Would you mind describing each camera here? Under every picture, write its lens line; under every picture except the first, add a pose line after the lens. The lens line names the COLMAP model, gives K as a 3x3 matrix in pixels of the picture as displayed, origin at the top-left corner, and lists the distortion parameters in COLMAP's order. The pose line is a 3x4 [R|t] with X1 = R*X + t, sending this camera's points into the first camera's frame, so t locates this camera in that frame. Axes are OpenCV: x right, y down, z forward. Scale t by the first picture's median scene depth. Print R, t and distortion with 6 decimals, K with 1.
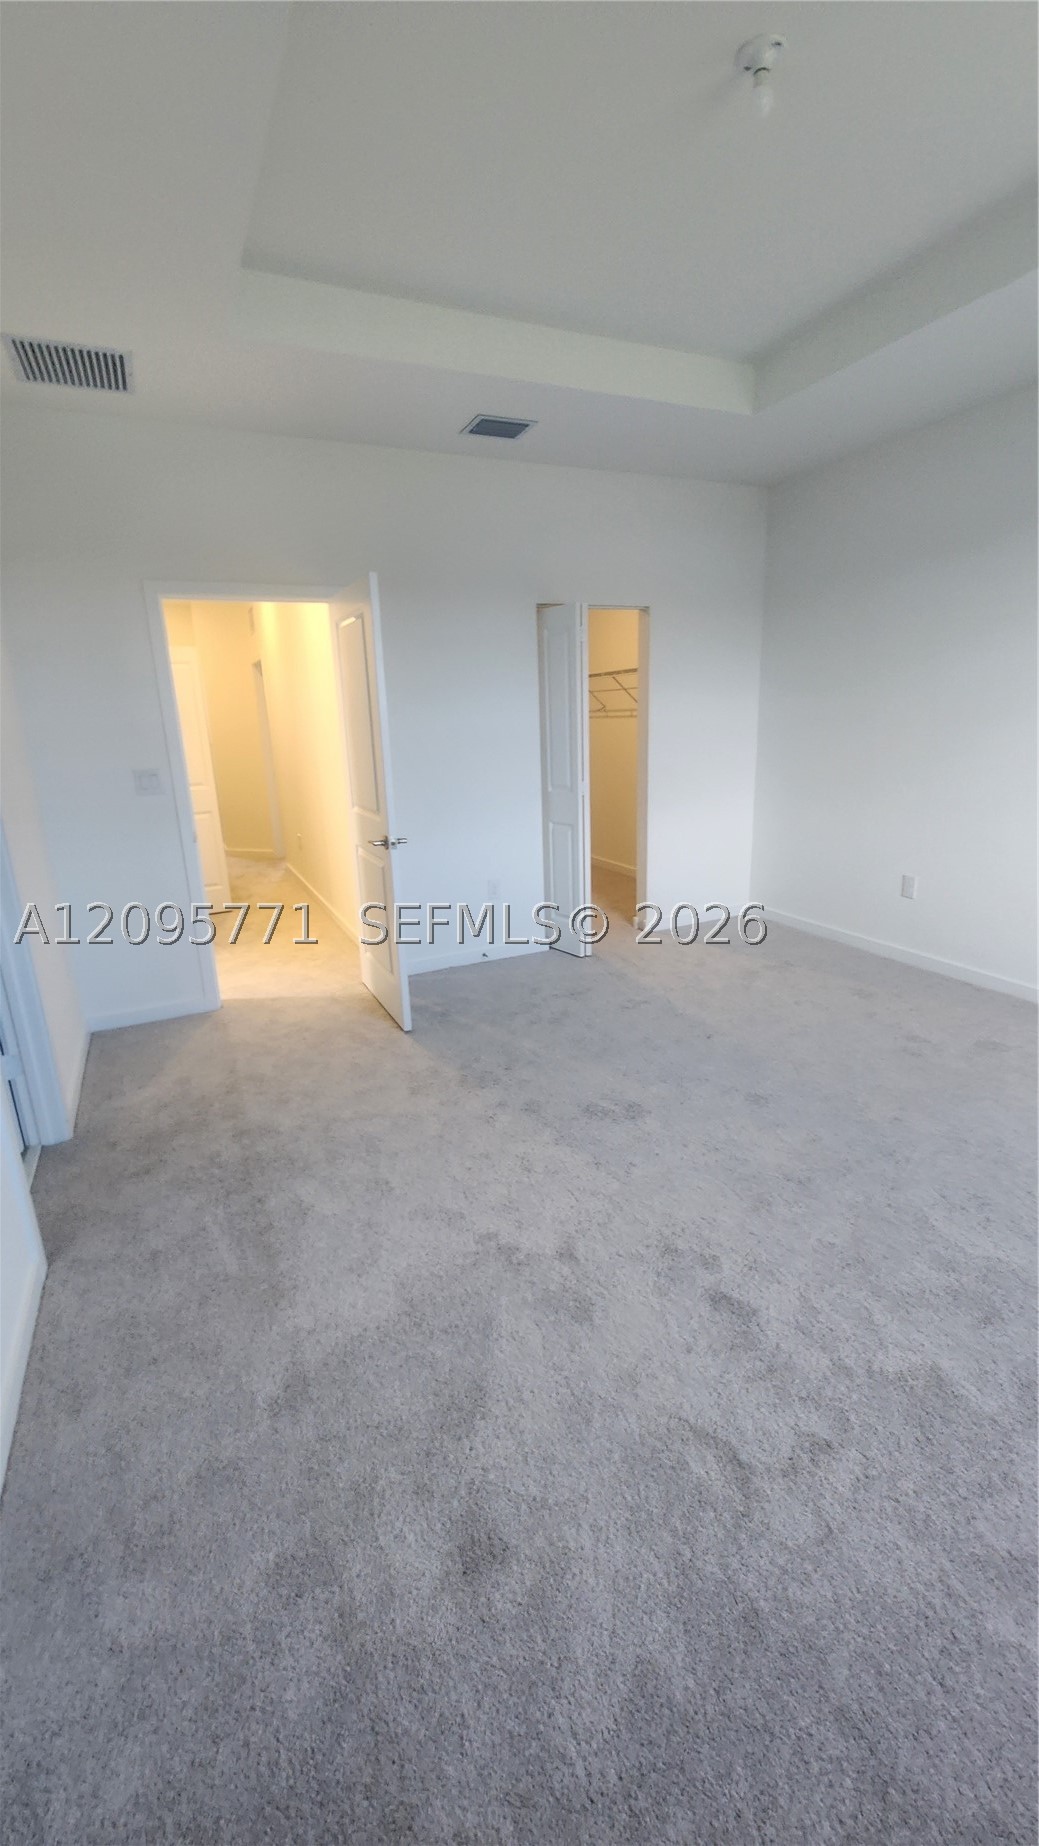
lens RADIAL K [[757.5, 0, 521.7], [0, 757.5, 925.2], [0, 0, 1]] dist [-0.001073, 0.001286]
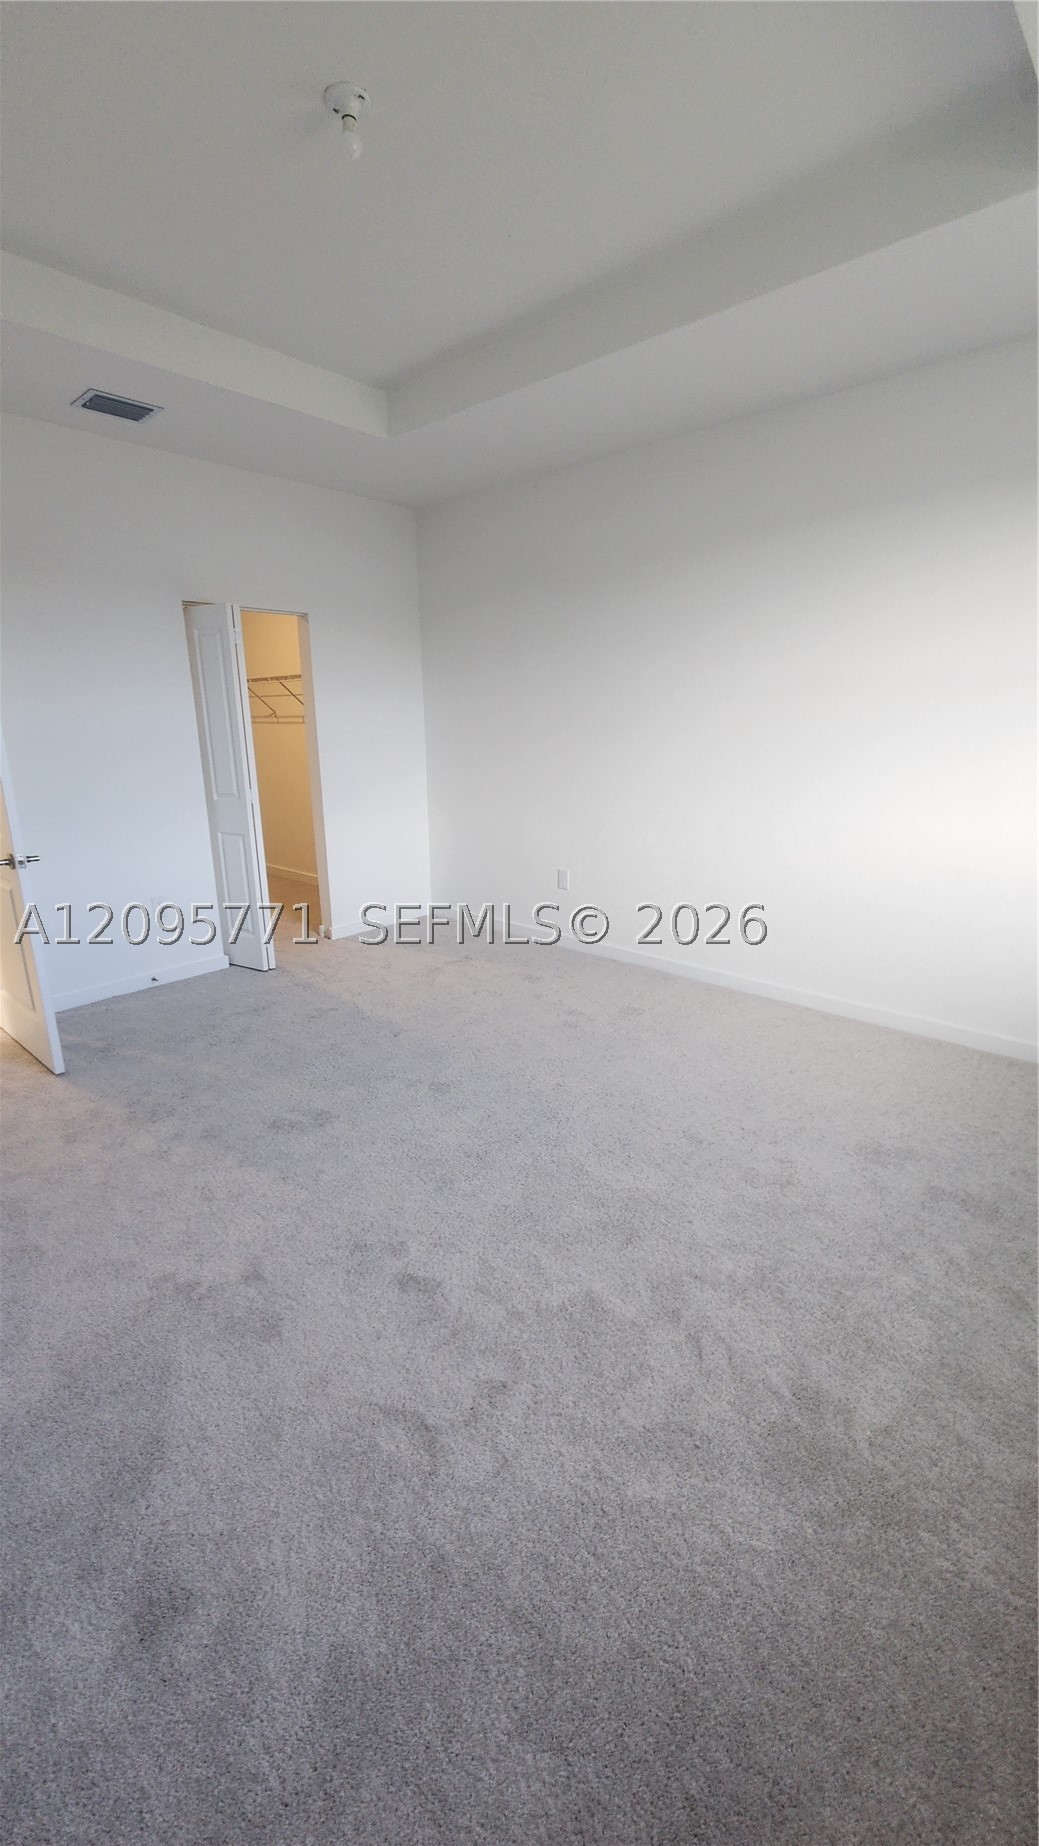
lens RADIAL K [[757.5, 0, 517.0], [0, 757.5, 924.3], [0, 0, 1]] dist [-0.001073, 0.001286]
pose [[0.924379, -0.076385, 0.373750, 0.048977], [0.080386, 0.996752, 0.004896, 0.010162], [-0.372910, 0.025518, 0.927517, -0.038285]]
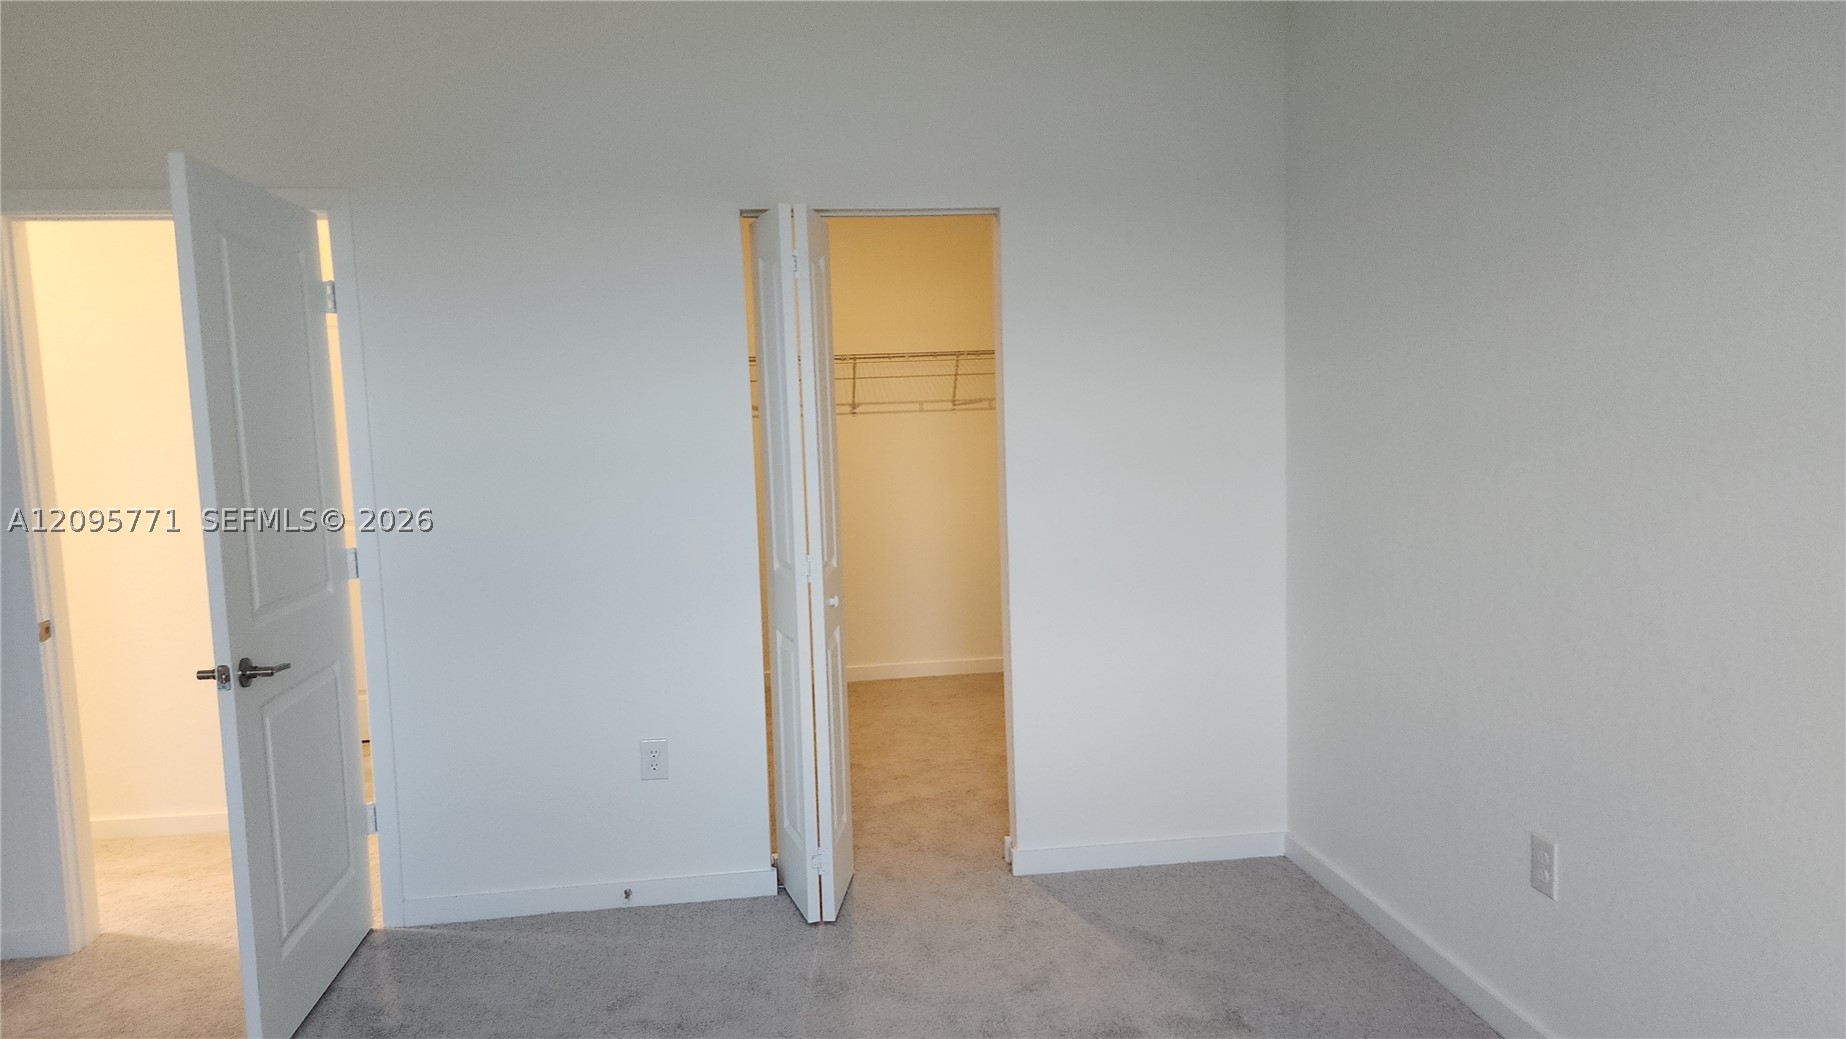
lens RADIAL K [[1167.3, 0, 913.9], [0, 1167.3, 524.7], [0, 0, 1]] dist [0.026439, -0.000051]
pose [[0.954223, 0.032921, -0.297279, 0.858884], [-0.081905, 0.984693, -0.153857, -0.233353], [0.287664, 0.171162, 0.942313, 0.731714]]
